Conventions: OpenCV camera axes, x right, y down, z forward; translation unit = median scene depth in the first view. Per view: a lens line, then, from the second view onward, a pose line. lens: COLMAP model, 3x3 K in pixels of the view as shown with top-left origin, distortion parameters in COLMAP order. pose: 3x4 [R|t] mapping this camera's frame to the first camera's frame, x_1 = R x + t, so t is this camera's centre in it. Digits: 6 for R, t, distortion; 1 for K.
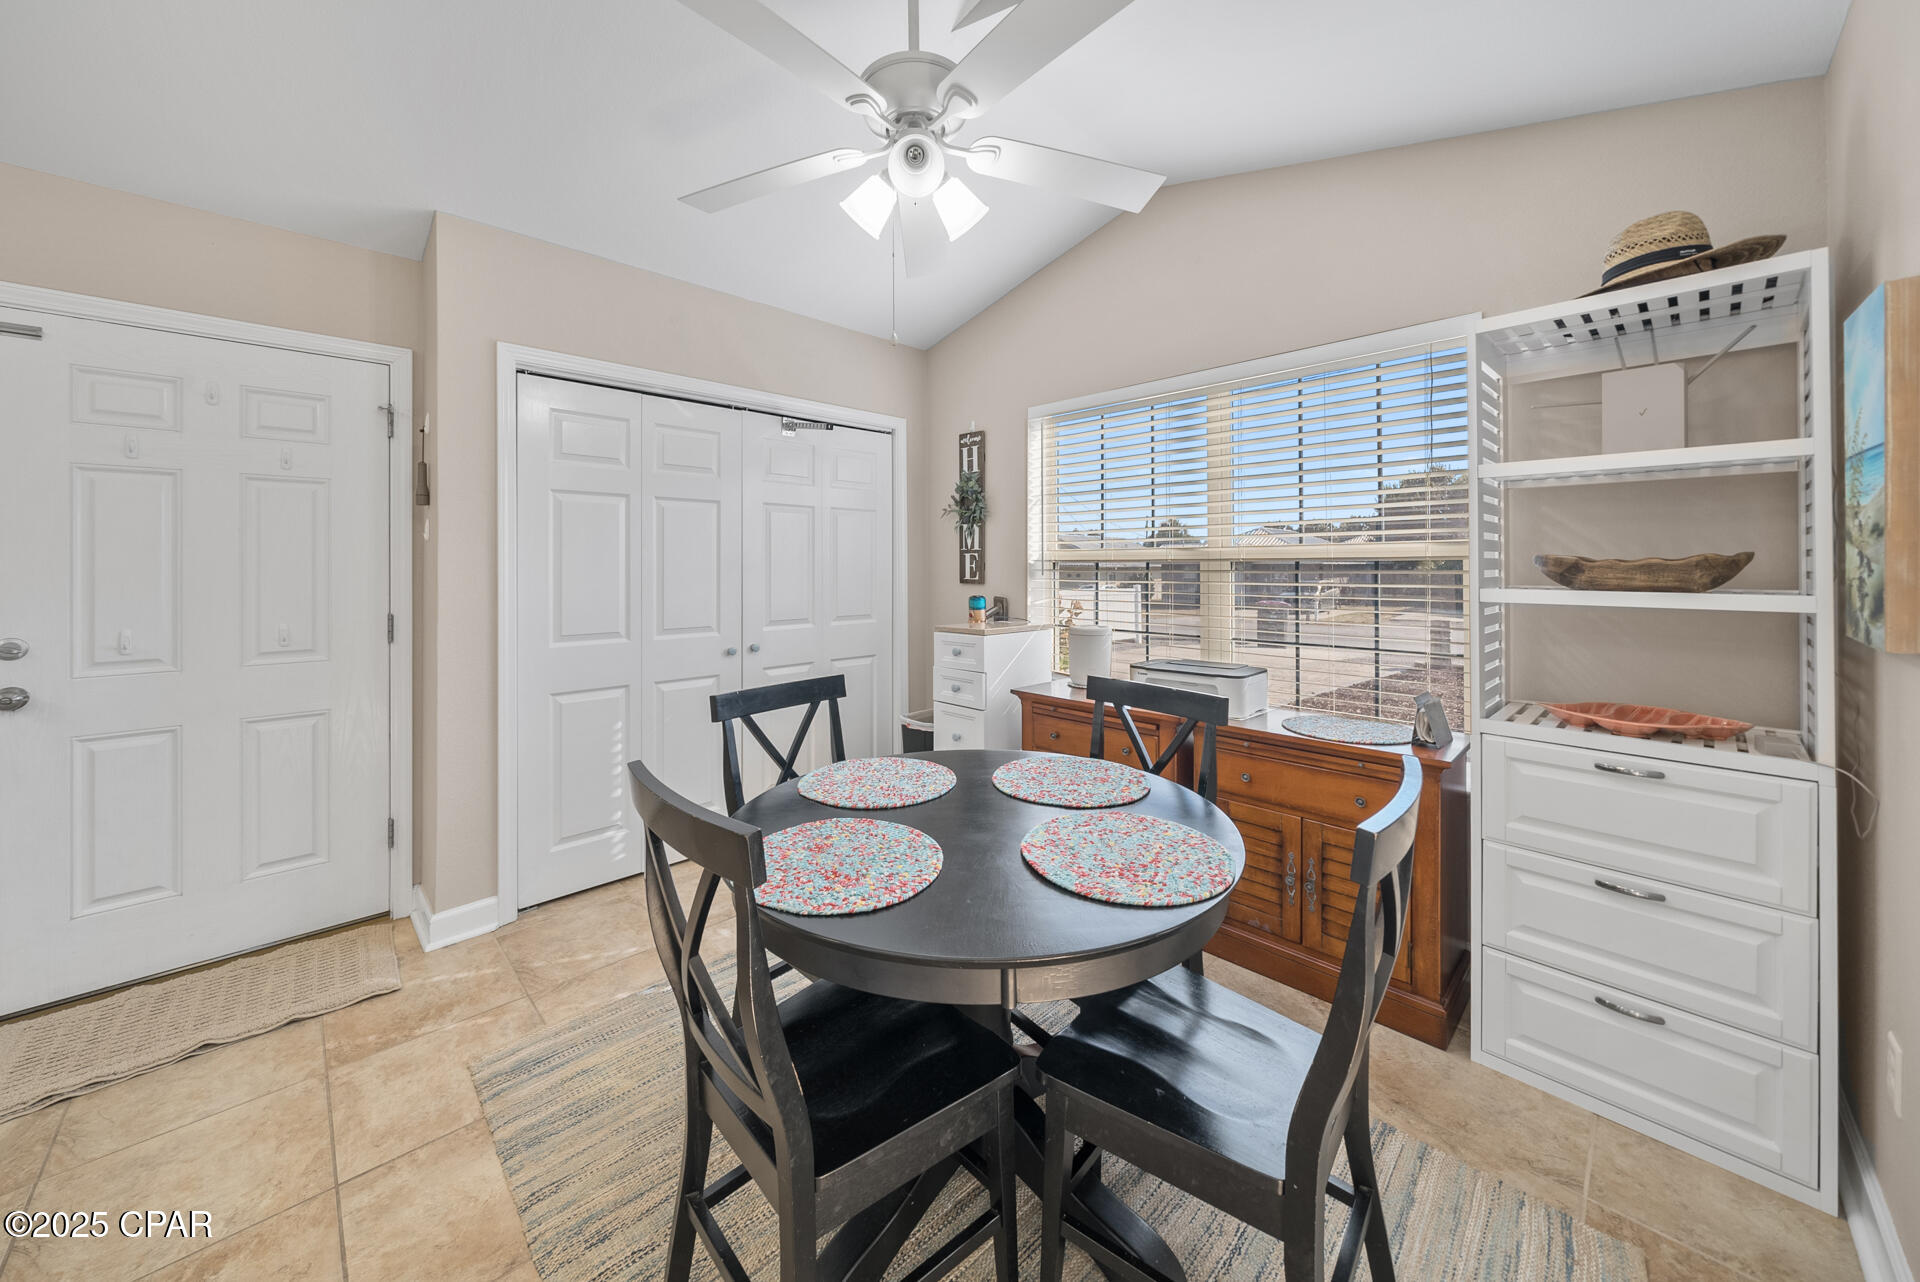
lens RADIAL K [[664.4, 0, 935.0], [0, 664.4, 566.5], [0, 0, 1]] dist [-0.005859, 0.000082]
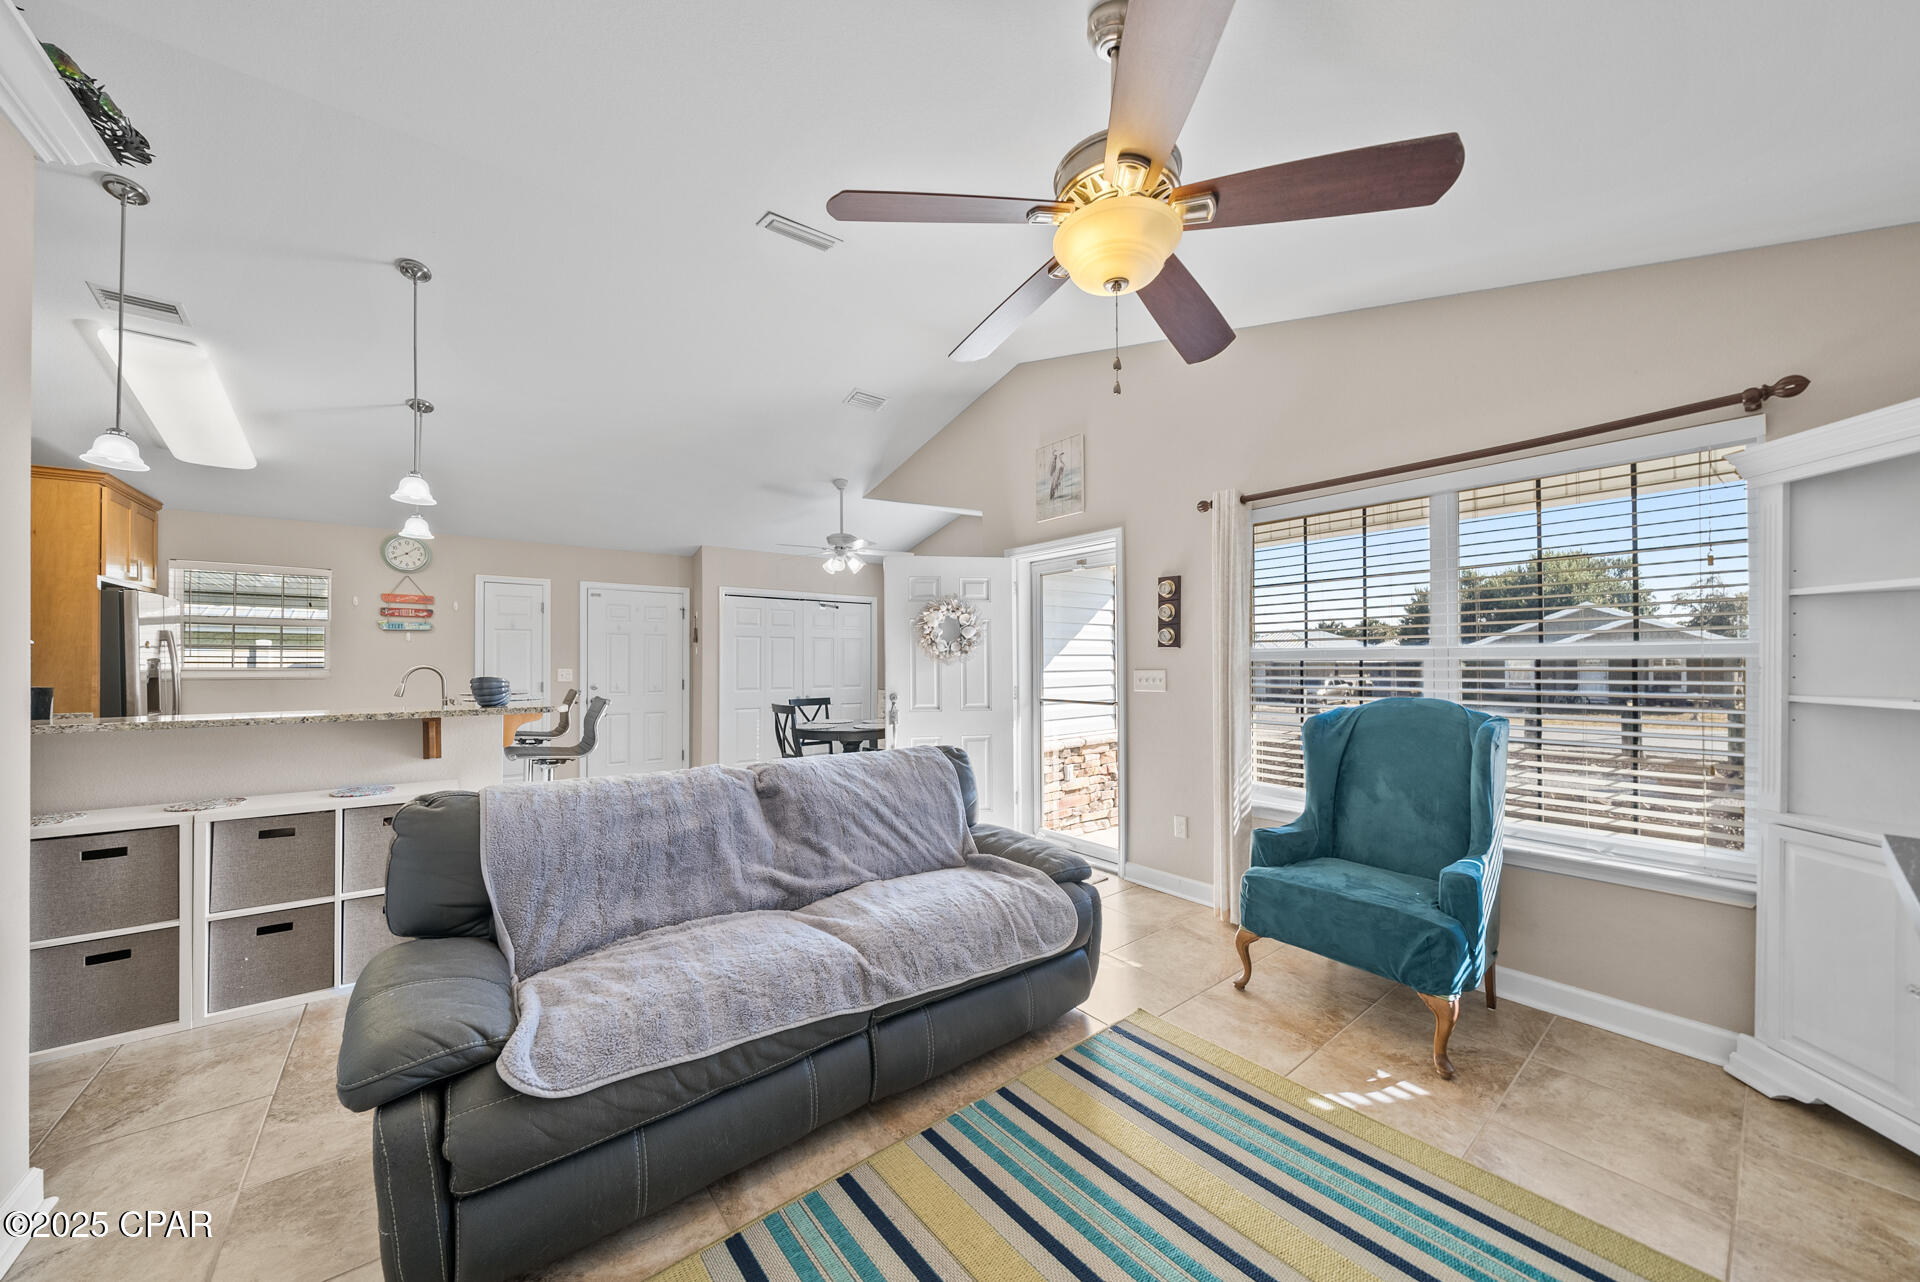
lens RADIAL K [[664.4, 0, 947.9], [0, 664.4, 659.2], [0, 0, 1]] dist [-0.005859, 0.000082]
pose [[0.994593, 0.002018, -0.103831, 0.766326], [-0.002533, 0.999985, -0.004824, -0.008193], [0.103820, 0.005061, 0.994583, -2.145952]]
